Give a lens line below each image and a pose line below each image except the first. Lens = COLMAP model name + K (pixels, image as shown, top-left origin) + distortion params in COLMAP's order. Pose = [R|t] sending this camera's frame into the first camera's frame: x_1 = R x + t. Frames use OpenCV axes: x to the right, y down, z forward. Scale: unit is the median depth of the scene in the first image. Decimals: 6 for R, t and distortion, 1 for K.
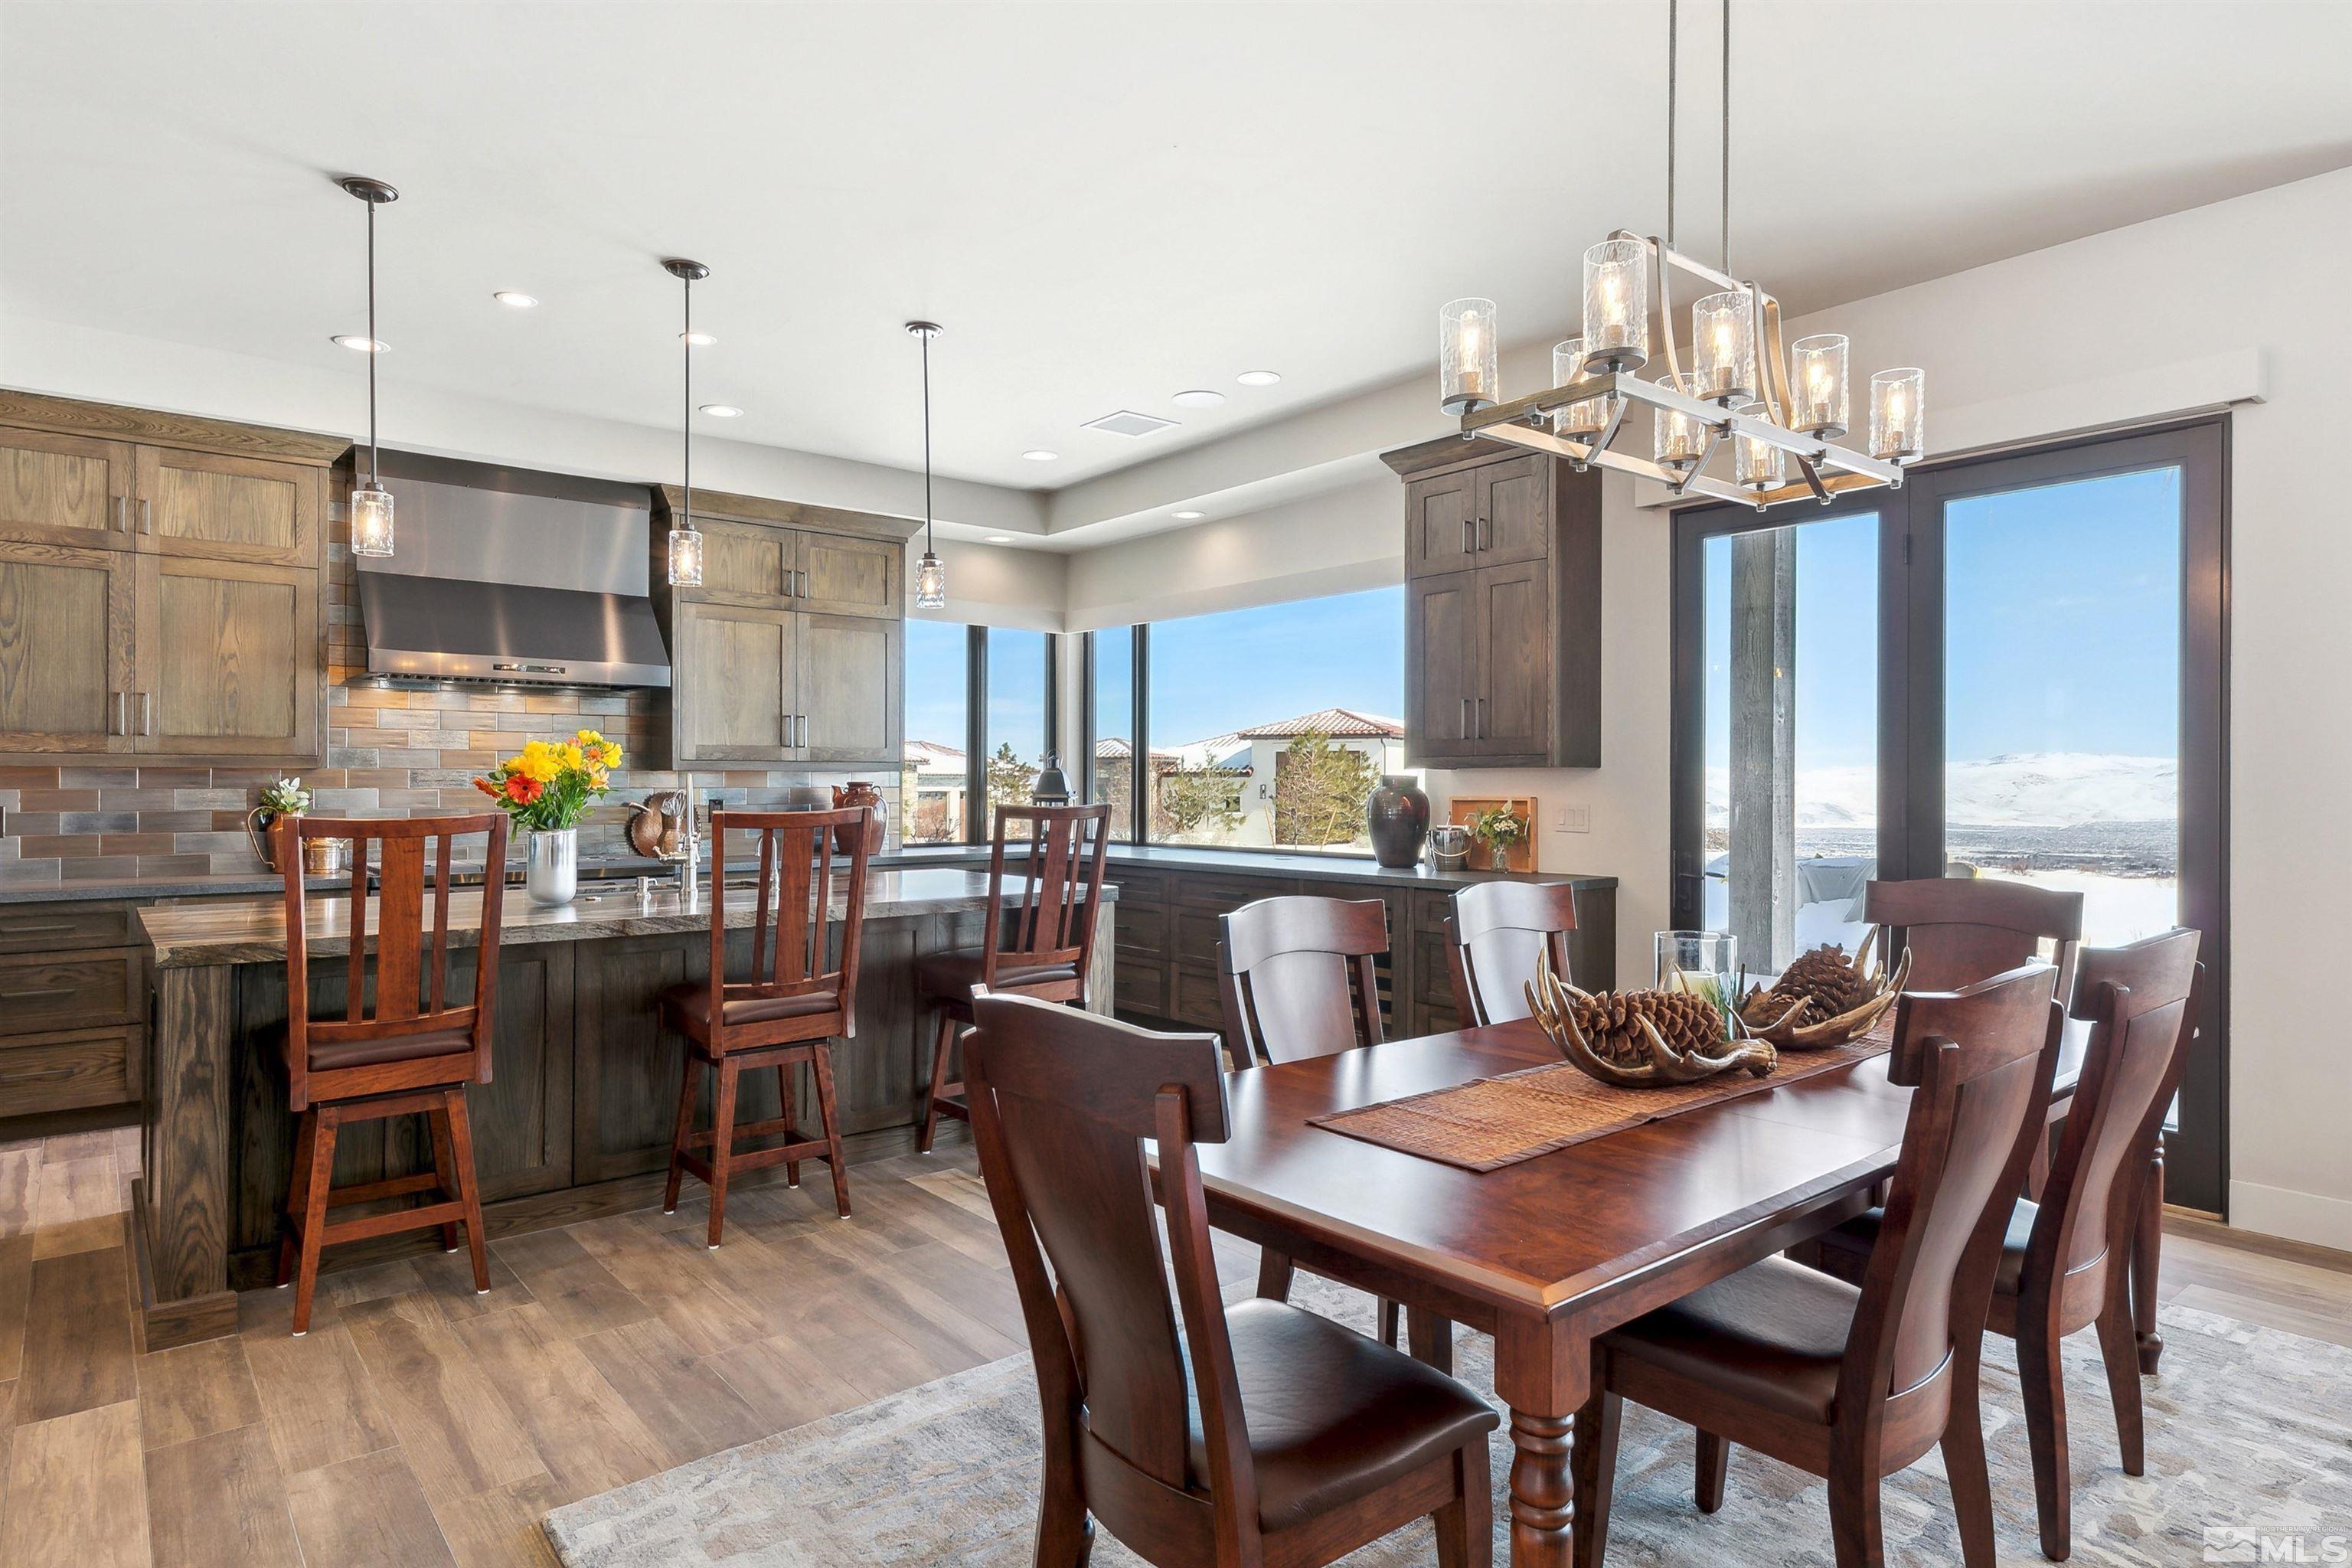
lens RADIAL K [[1305.2, 0, 1176.0], [0, 1305.2, 784.0], [0, 0, 1]] dist [0.055646, -0.030498]
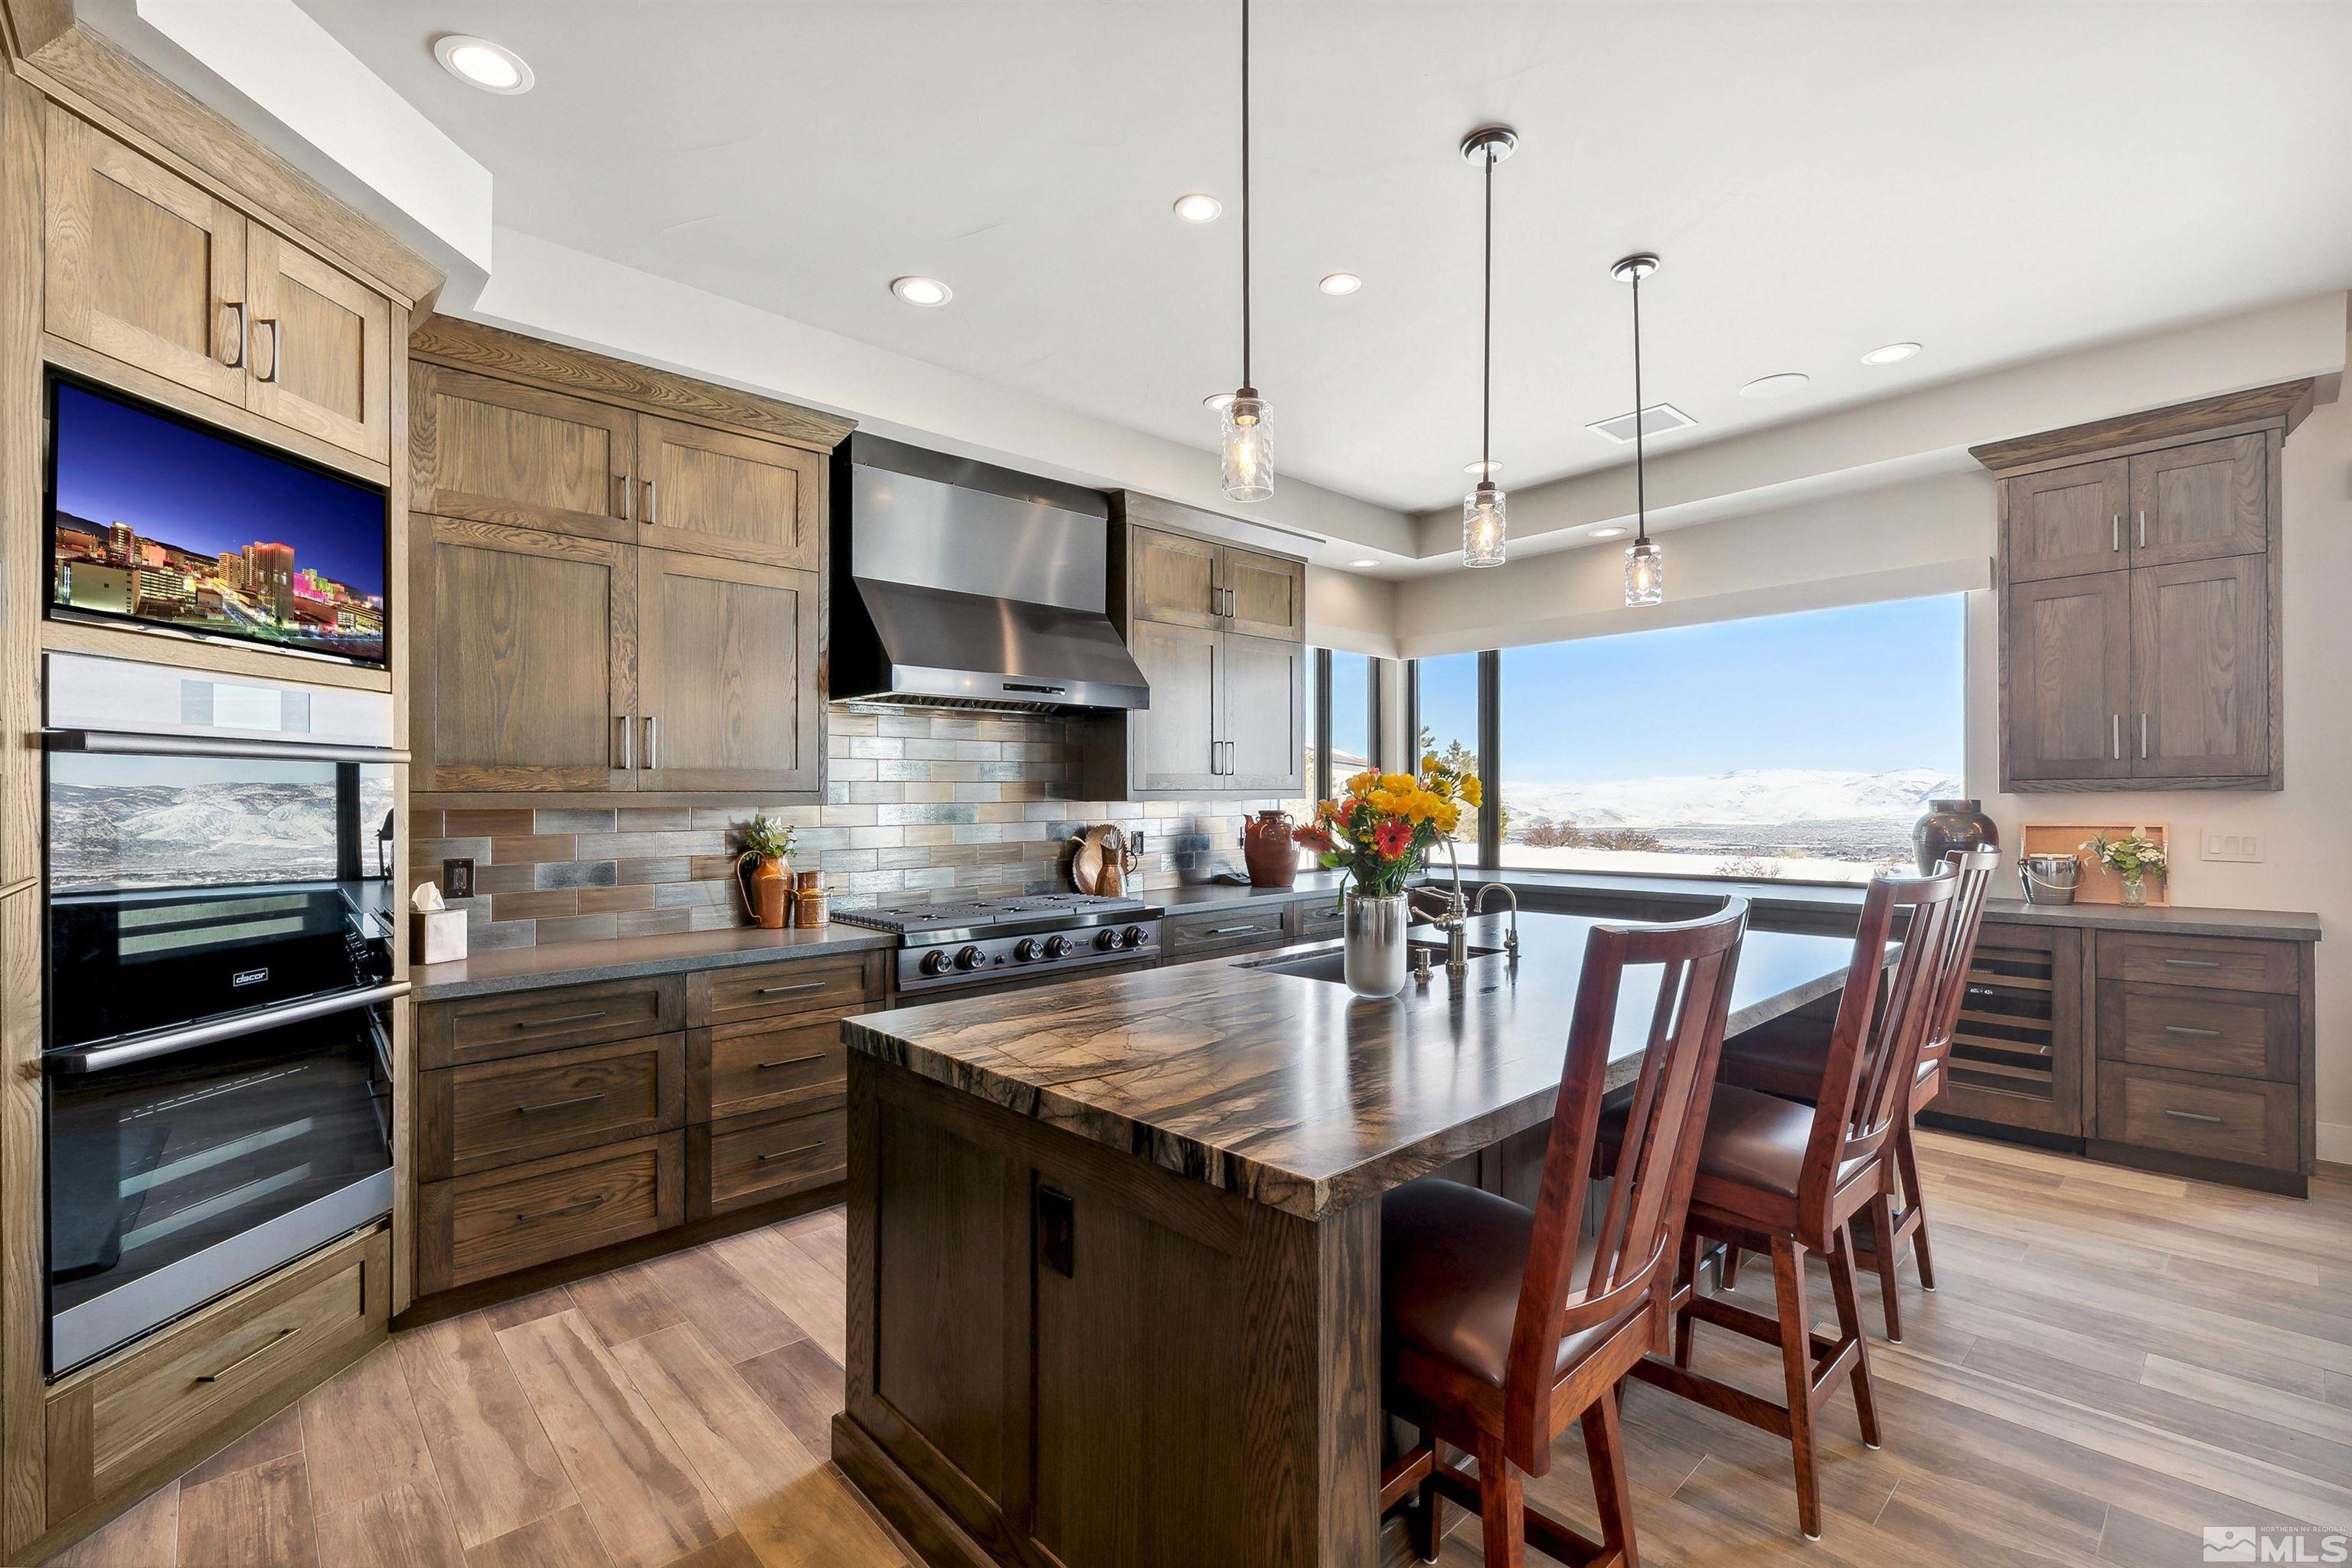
lens RADIAL K [[1024.9, 0, 1179.7], [0, 1024.9, 790.9], [0, 0, 1]] dist [0.017628, -0.008415]
pose [[0.998198, -0.009878, 0.059192, -0.484925], [0.010333, 0.999919, -0.007377, -0.014870], [-0.059114, 0.007975, 0.998219, 0.350463]]
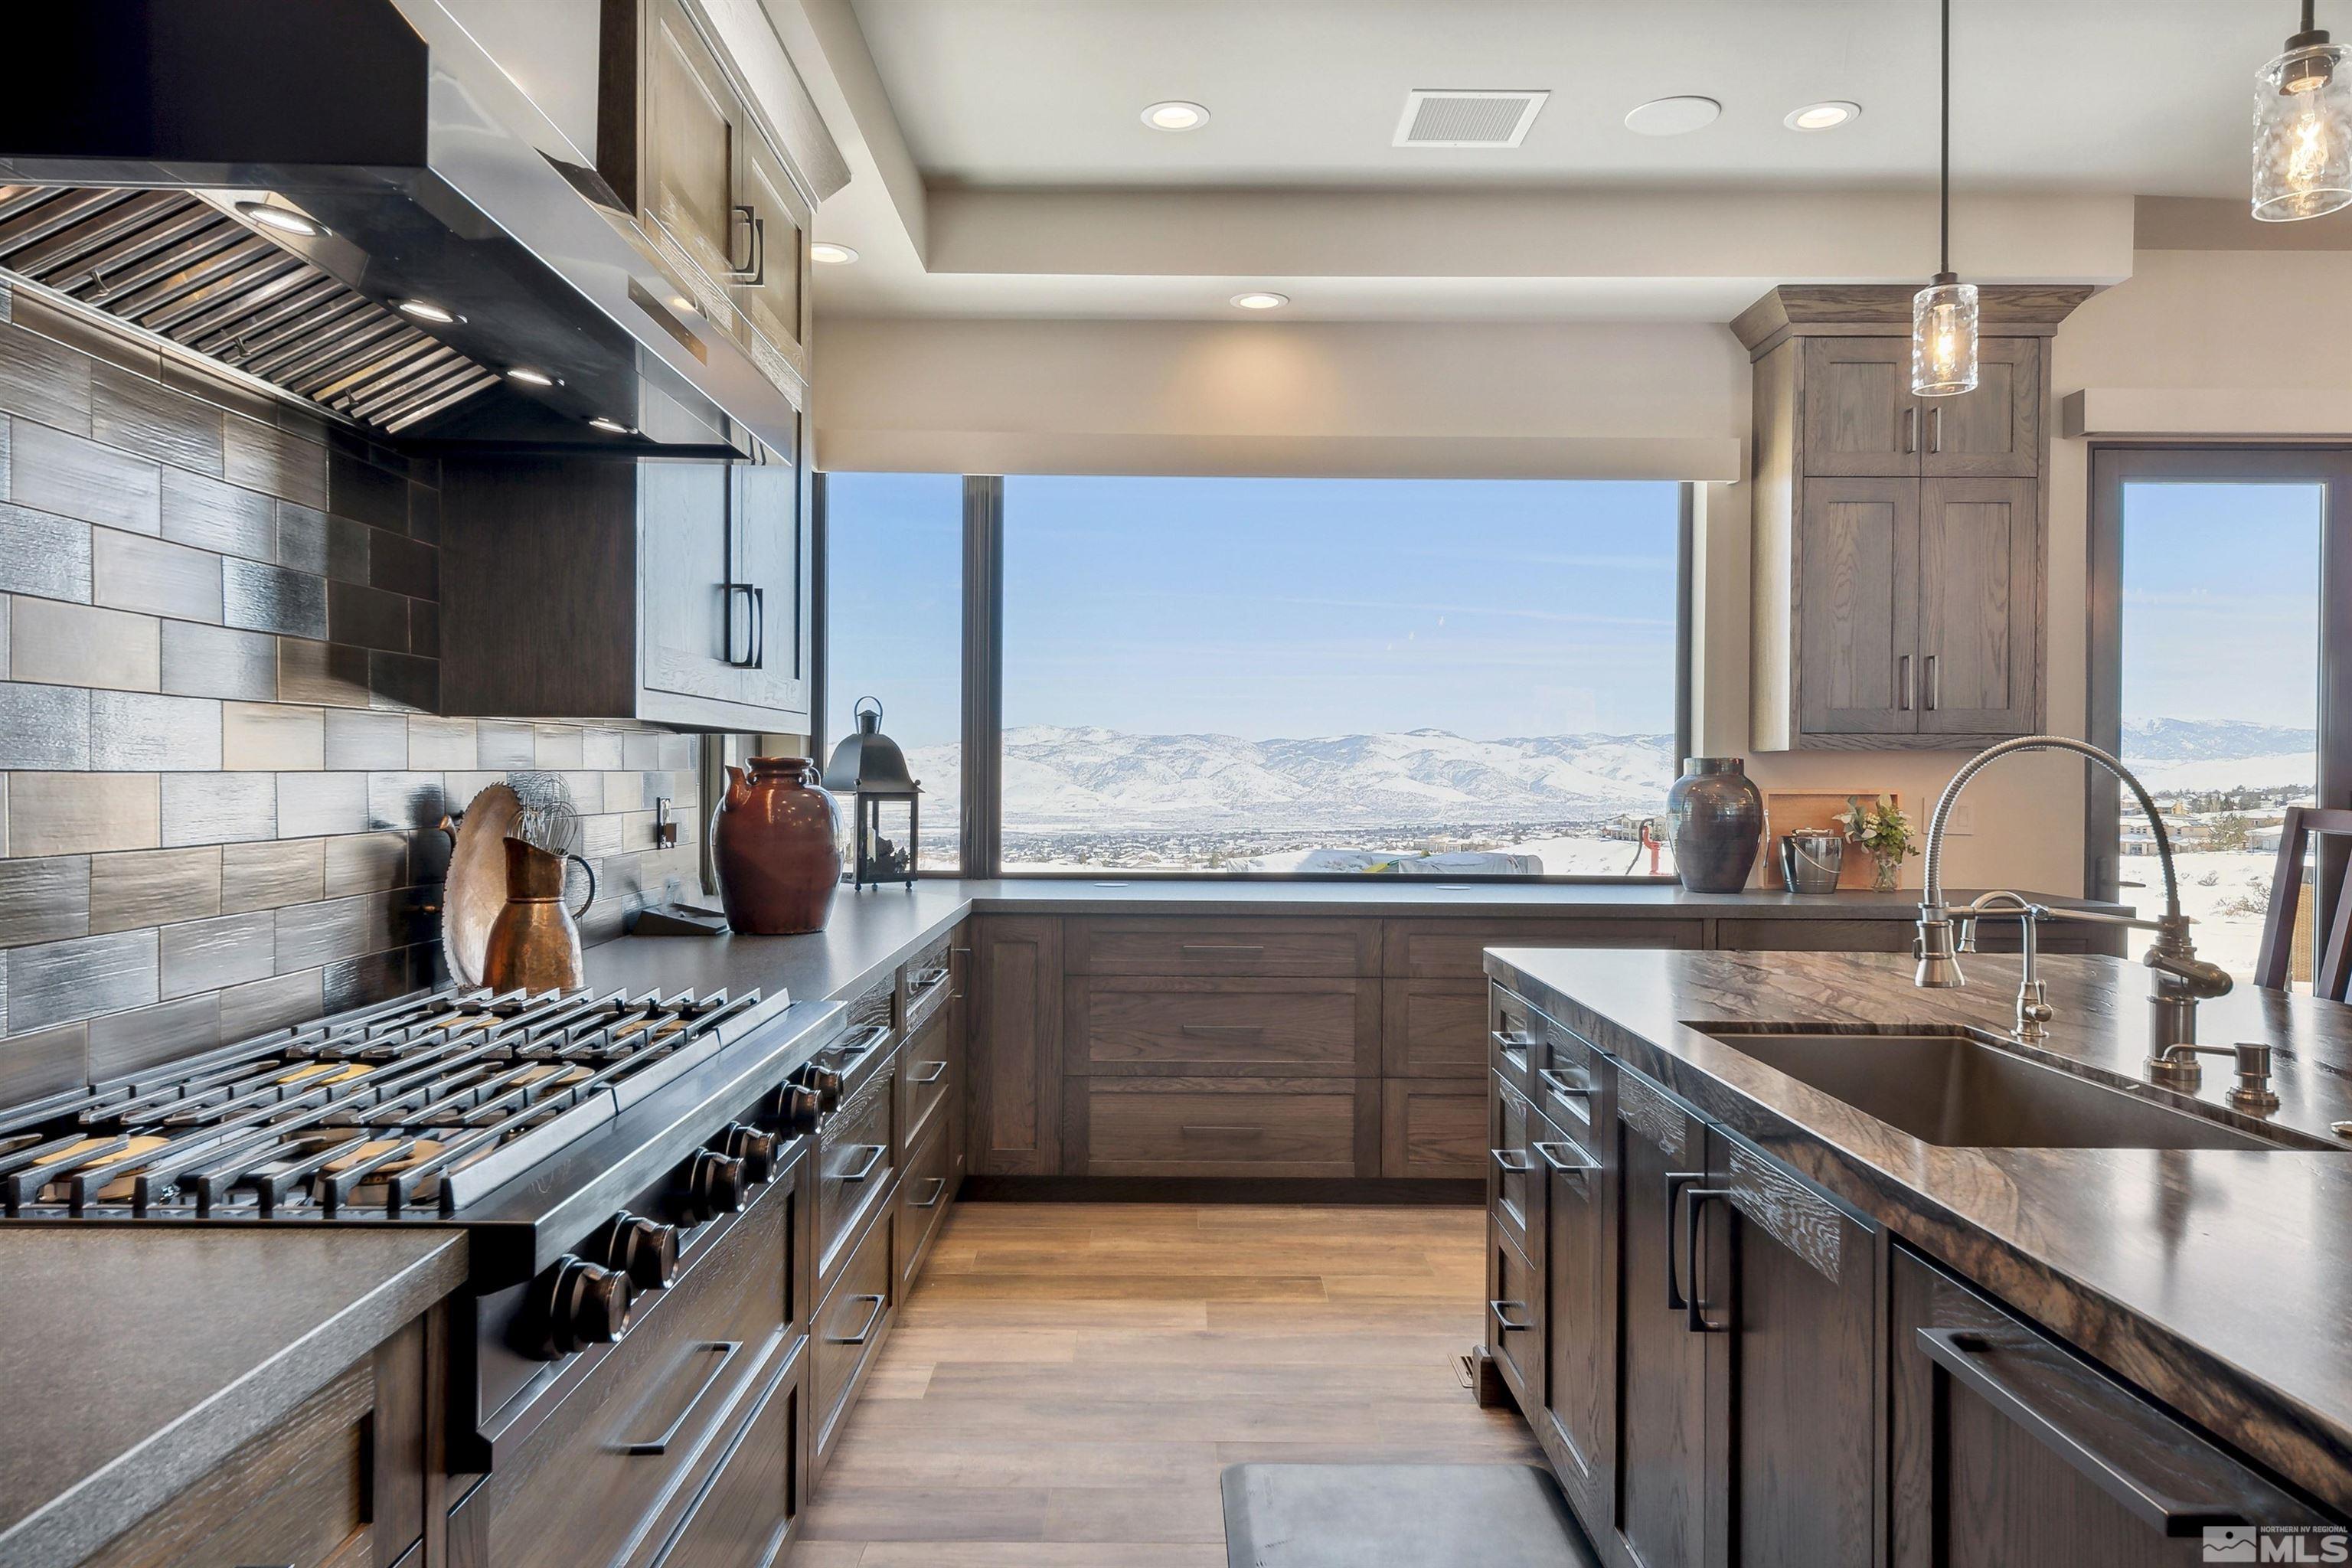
lens RADIAL K [[1556.6, 0, 1176.0], [0, 1556.6, 784.0], [0, 0, 1]] dist [0.025768, -0.002134]
pose [[0.636145, -0.001368, 0.771568, -0.747546], [-0.005309, 0.999967, 0.006150, 0.004021], [-0.771551, -0.008008, 0.636117, 0.809539]]
